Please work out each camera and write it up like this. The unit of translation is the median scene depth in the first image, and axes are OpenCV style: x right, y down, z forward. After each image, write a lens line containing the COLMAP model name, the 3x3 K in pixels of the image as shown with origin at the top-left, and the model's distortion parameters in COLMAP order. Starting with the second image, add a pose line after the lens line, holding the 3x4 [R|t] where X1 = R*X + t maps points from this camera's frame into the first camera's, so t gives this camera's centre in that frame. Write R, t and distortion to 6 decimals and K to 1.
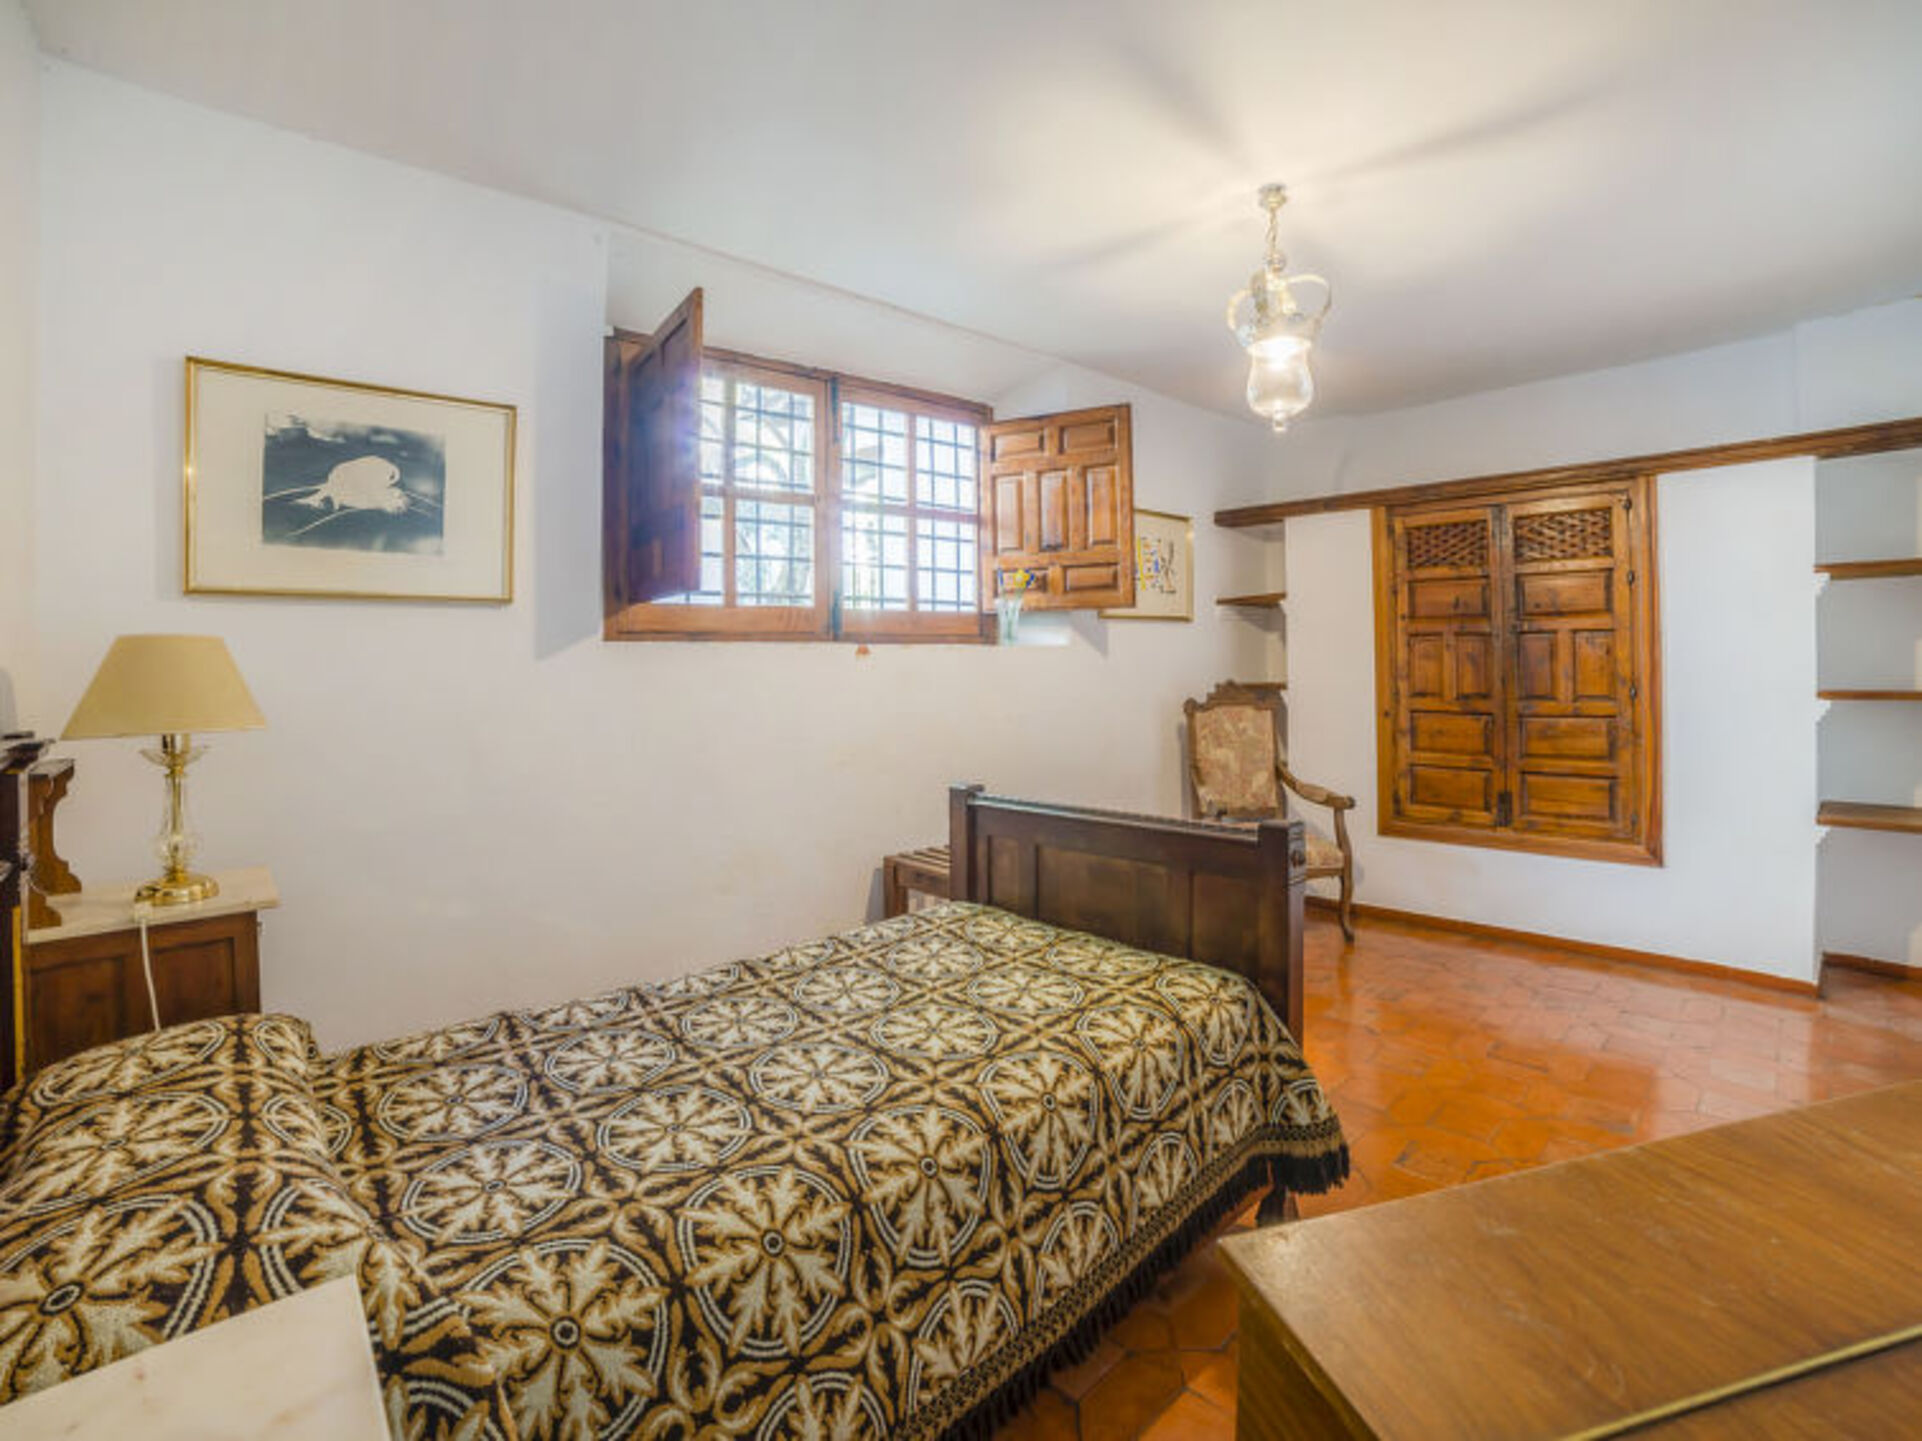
lens RADIAL K [[926.5, 0, 960.9], [0, 926.5, 653.1], [0, 0, 1]] dist [-0.045859, 0.000145]
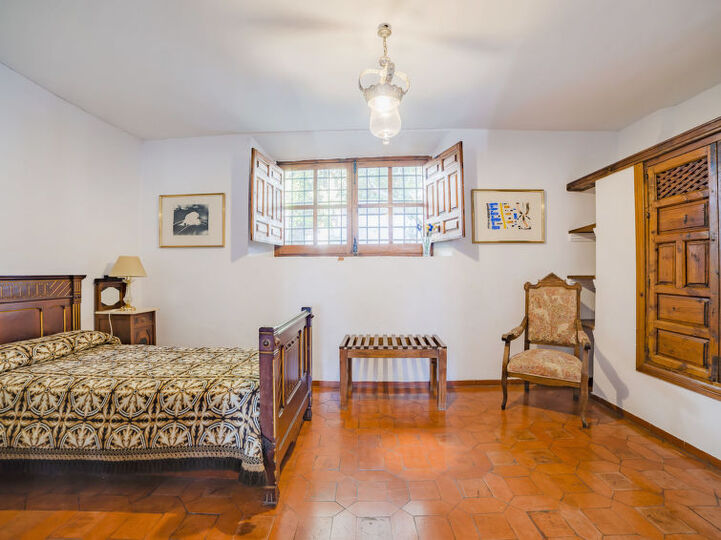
lens RADIAL K [[330.6, 0, 324.8], [0, 330.6, 271.2], [0, 0, 1]] dist [-0.087476, 0.038393]
pose [[0.700767, 0.007203, -0.713353, 0.497937], [0.002294, 0.999921, 0.012349, 0.019386], [0.713386, -0.010290, 0.700696, 0.250505]]
